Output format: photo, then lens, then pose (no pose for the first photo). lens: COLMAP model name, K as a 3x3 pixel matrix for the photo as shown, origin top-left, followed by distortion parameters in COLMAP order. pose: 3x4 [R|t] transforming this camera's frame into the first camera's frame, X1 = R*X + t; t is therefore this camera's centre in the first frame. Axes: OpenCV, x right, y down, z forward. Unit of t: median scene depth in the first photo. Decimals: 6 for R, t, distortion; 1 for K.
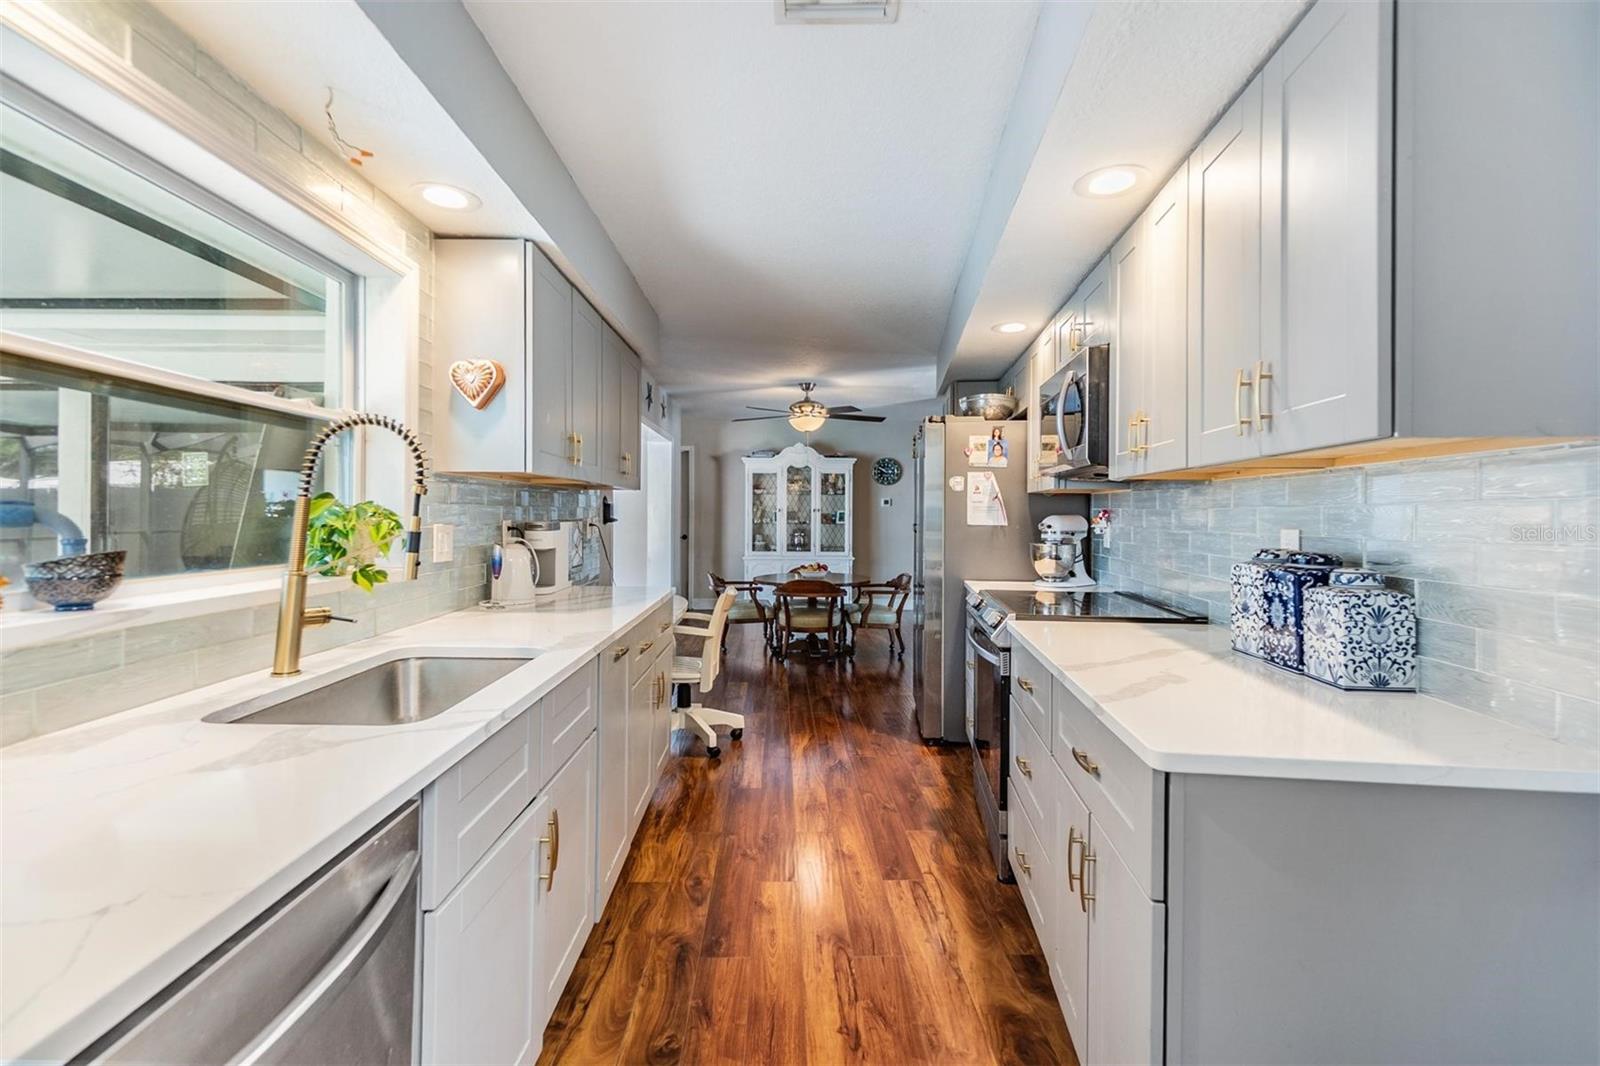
lens RADIAL K [[697.6, 0, 784.0], [0, 697.6, 517.6], [0, 0, 1]] dist [-0.005180, 0.000283]
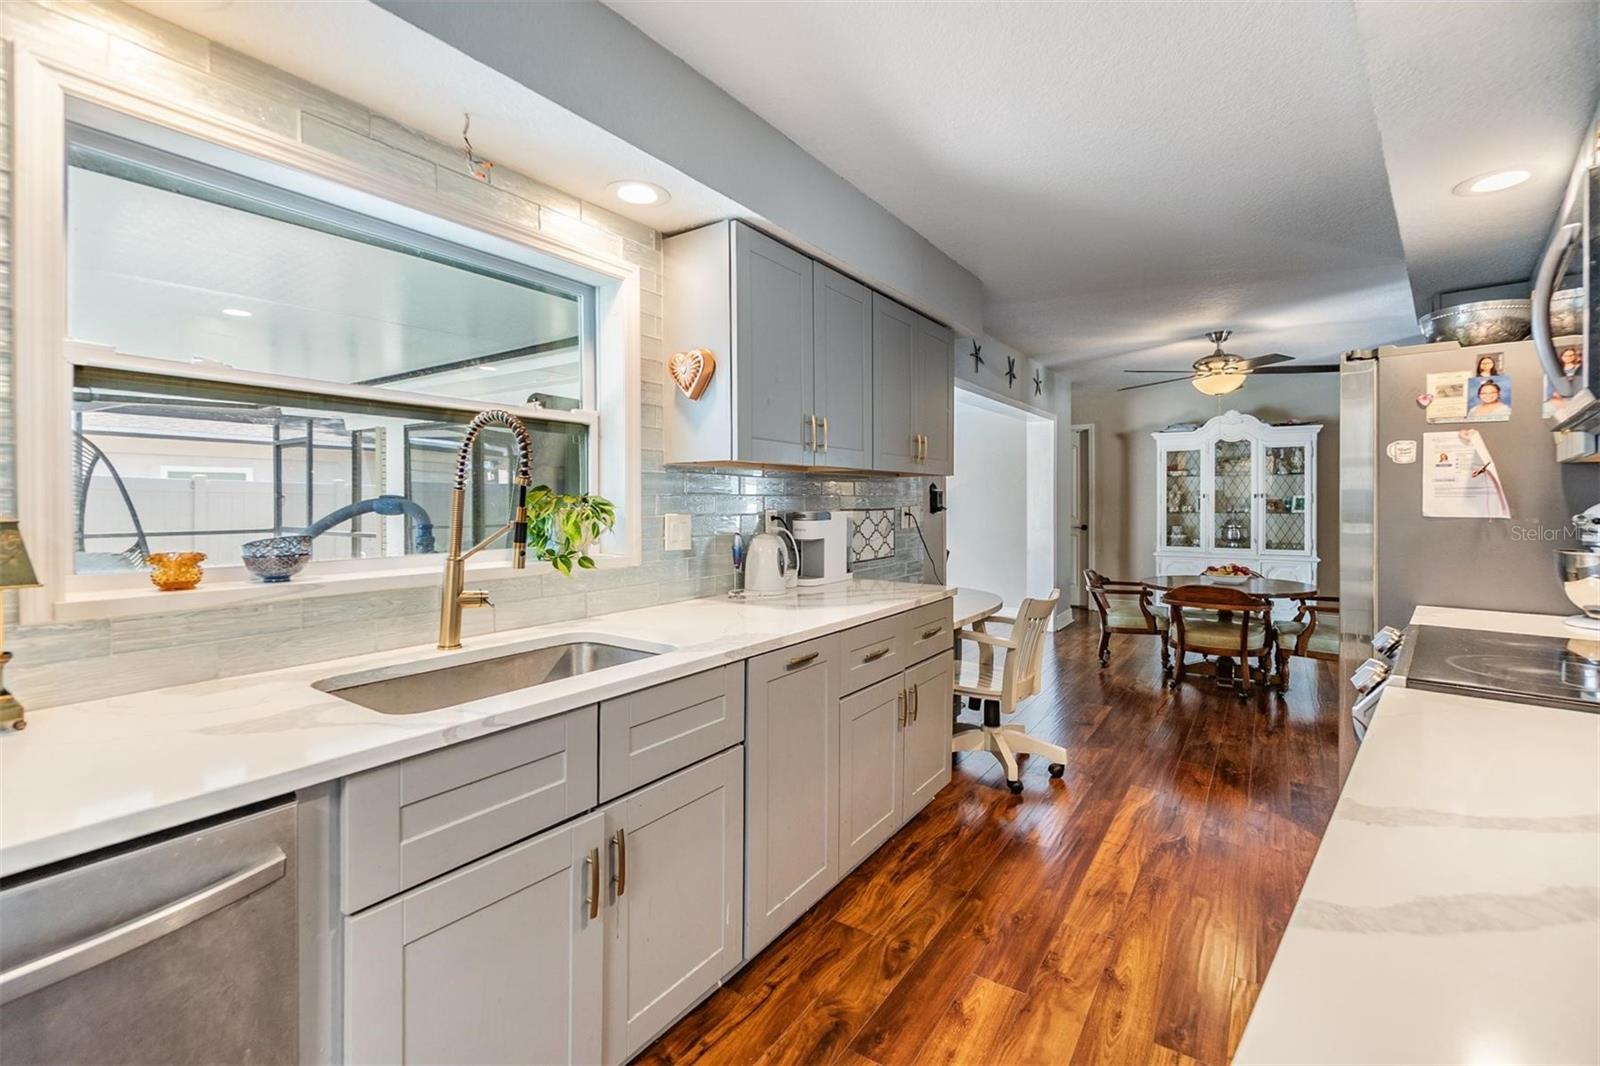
lens RADIAL K [[697.6, 0, 790.1], [0, 697.6, 507.9], [0, 0, 1]] dist [-0.005180, 0.000283]
pose [[0.817246, -0.000691, -0.576289, 0.182417], [0.002800, 0.999992, 0.002772, -0.001283], [0.576283, -0.003879, 0.817241, 0.186355]]
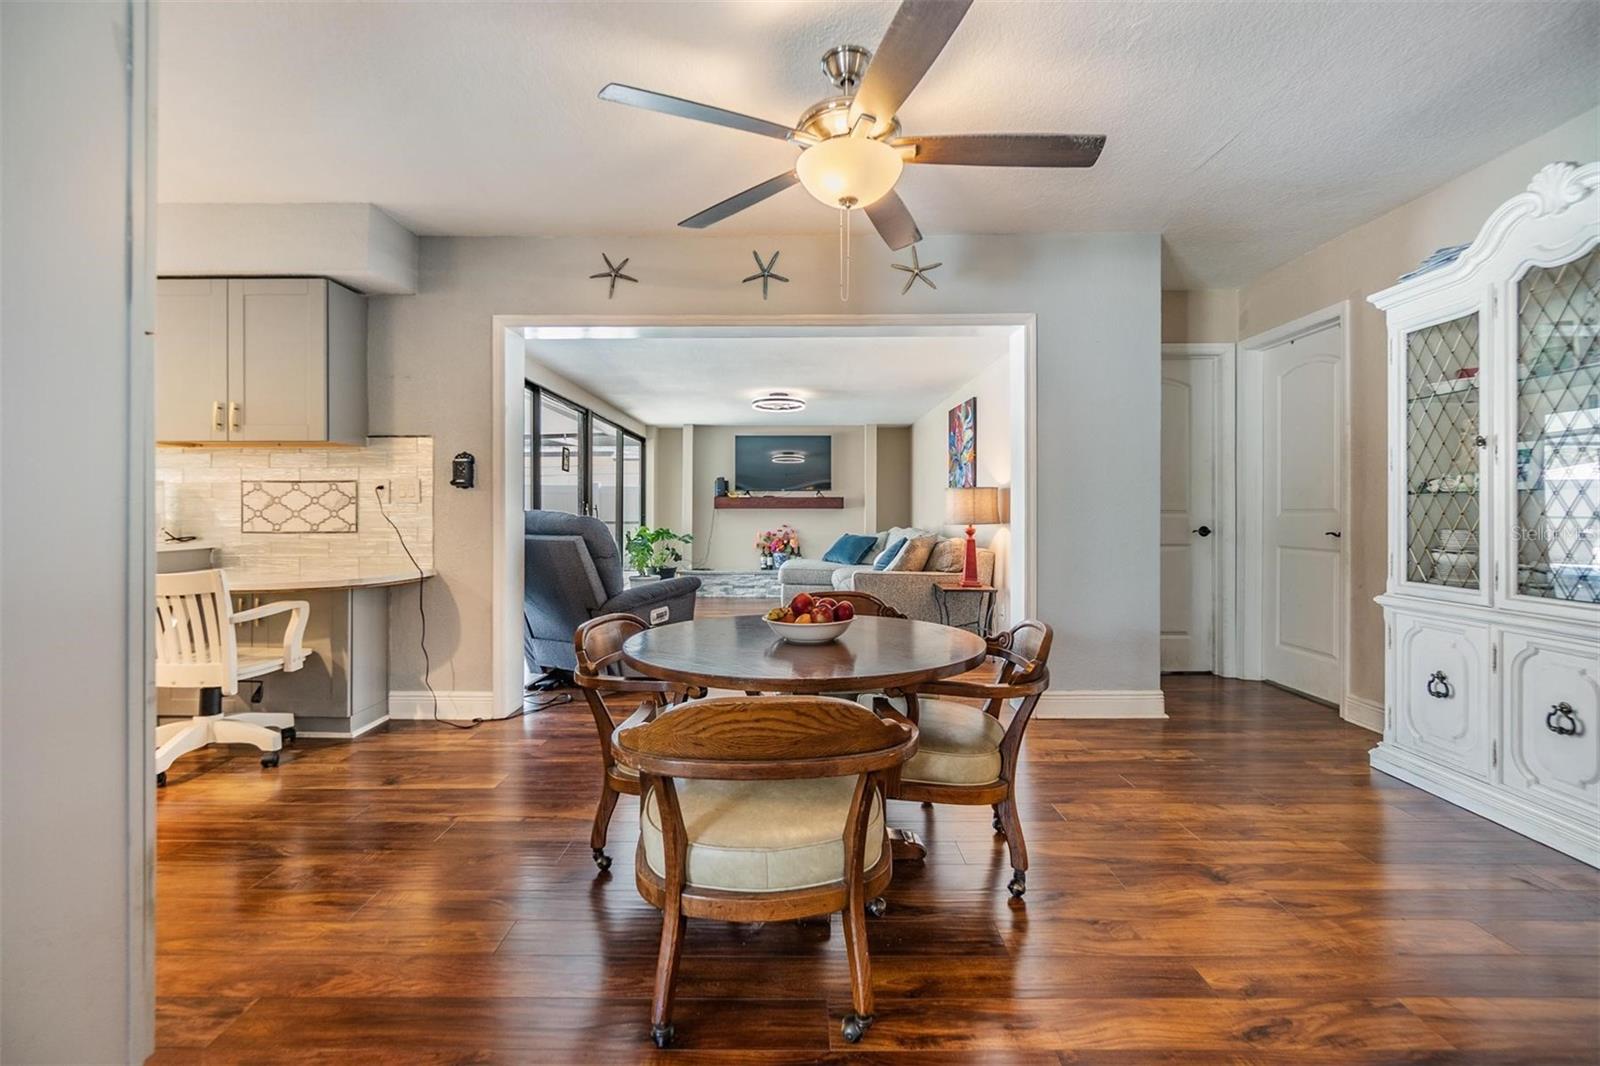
lens RADIAL K [[697.6, 0, 784.9], [0, 697.6, 518.8], [0, 0, 1]] dist [-0.005180, 0.000283]
pose [[-0.012548, 0.005254, -0.999907, 0.757530], [-0.005664, 0.999970, 0.005325, 0.054927], [0.999905, 0.005730, -0.012518, 1.999809]]
